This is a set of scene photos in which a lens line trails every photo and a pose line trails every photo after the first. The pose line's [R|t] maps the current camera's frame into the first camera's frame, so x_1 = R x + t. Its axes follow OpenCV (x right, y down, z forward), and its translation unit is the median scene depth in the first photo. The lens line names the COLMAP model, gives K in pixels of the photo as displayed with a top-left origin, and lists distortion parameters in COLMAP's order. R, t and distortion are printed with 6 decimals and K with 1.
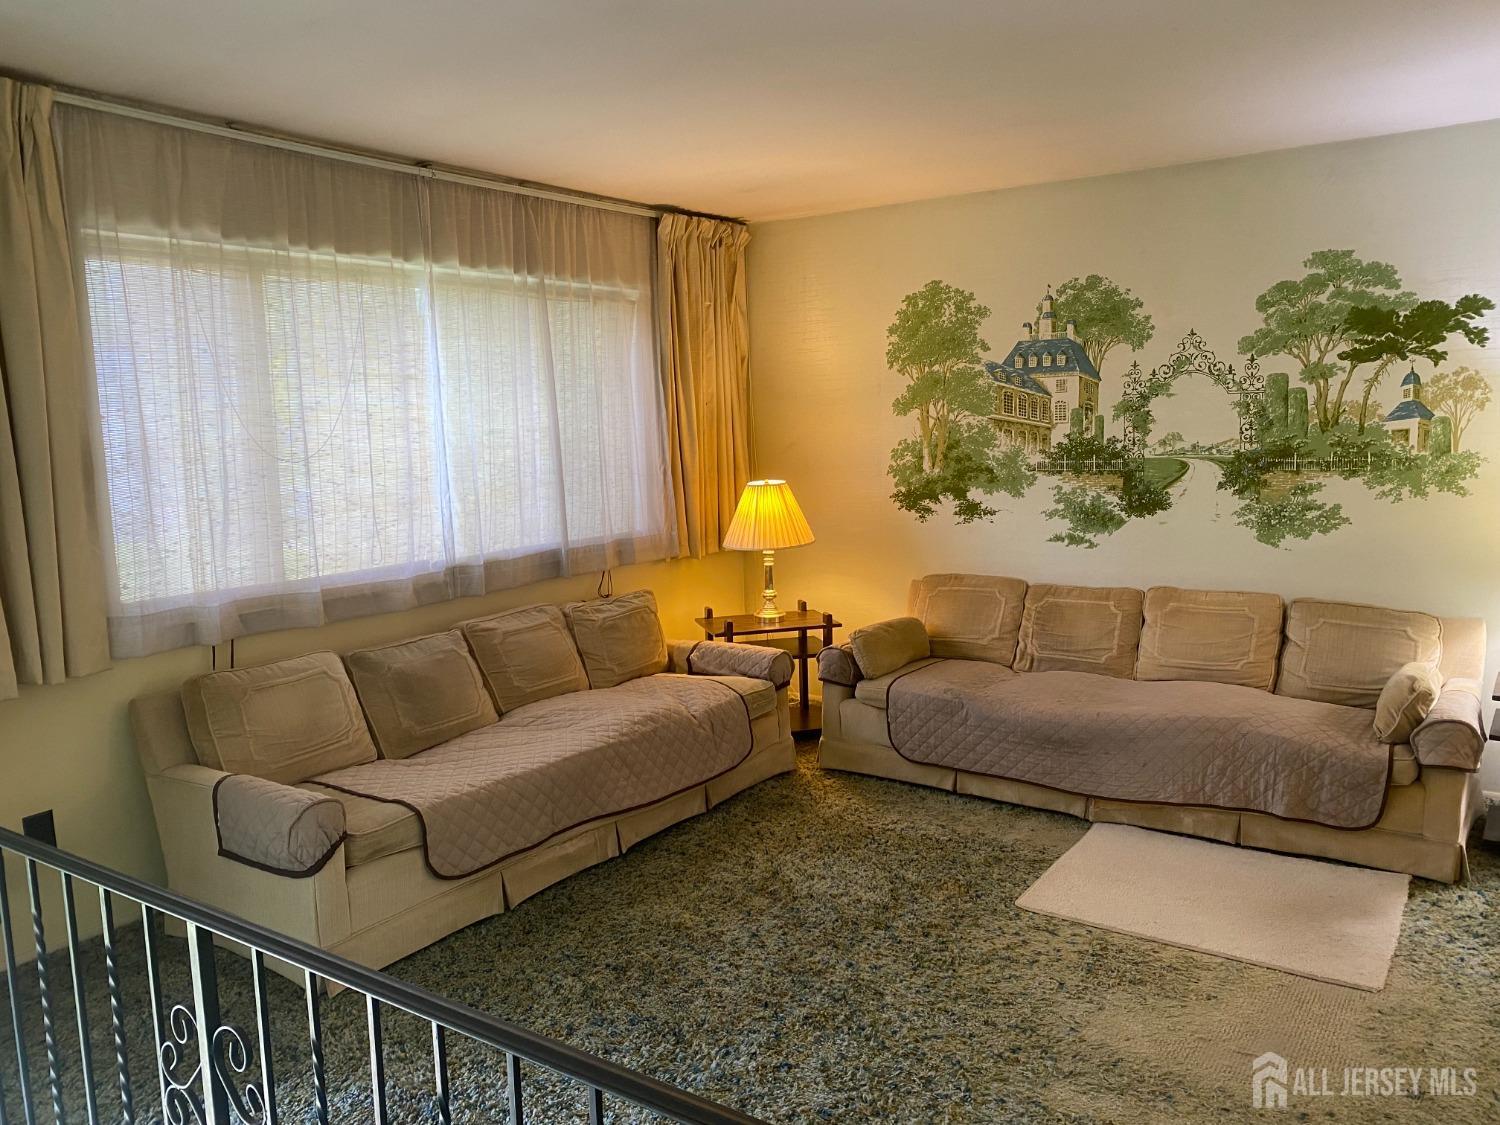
lens RADIAL K [[1135.7, 0, 750.0], [0, 1135.7, 562.5], [0, 0, 1]] dist [-0.001614, -0.003807]
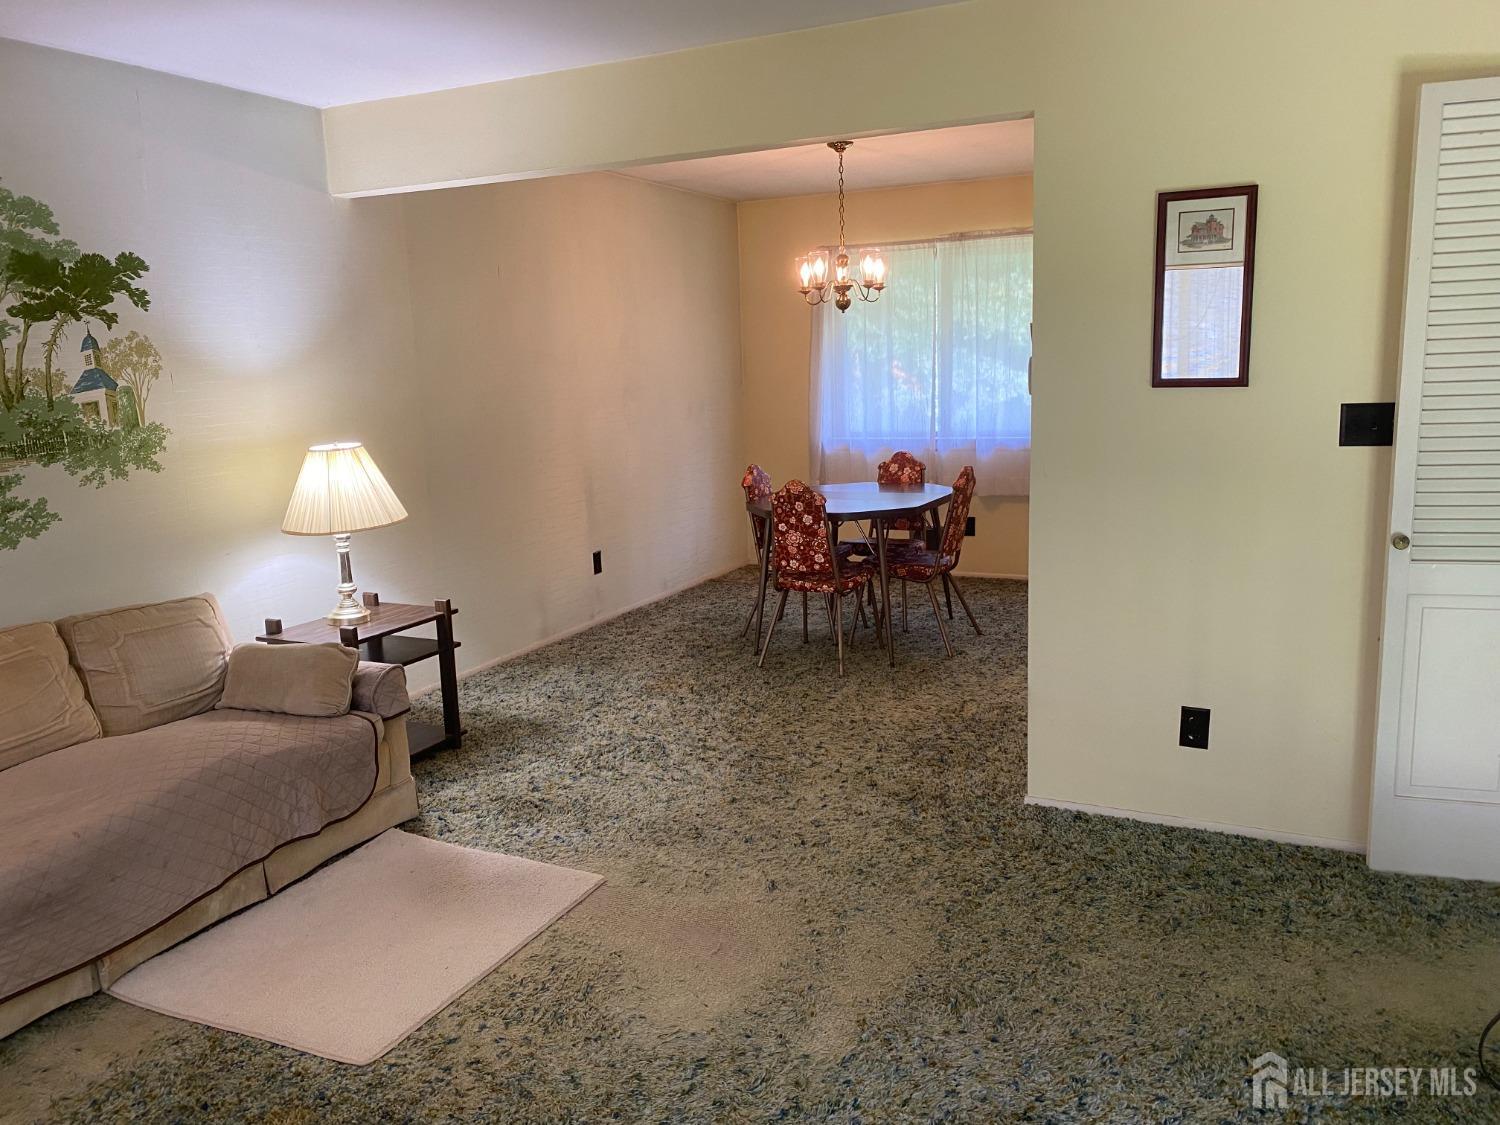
lens RADIAL K [[1135.7, 0, 750.0], [0, 1135.7, 562.5], [0, 0, 1]] dist [-0.001614, -0.003807]
pose [[-0.150555, -0.152084, 0.976834, -0.359839], [0.159508, 0.971413, 0.175824, -0.071276], [-0.975649, 0.182284, -0.121992, 0.644350]]
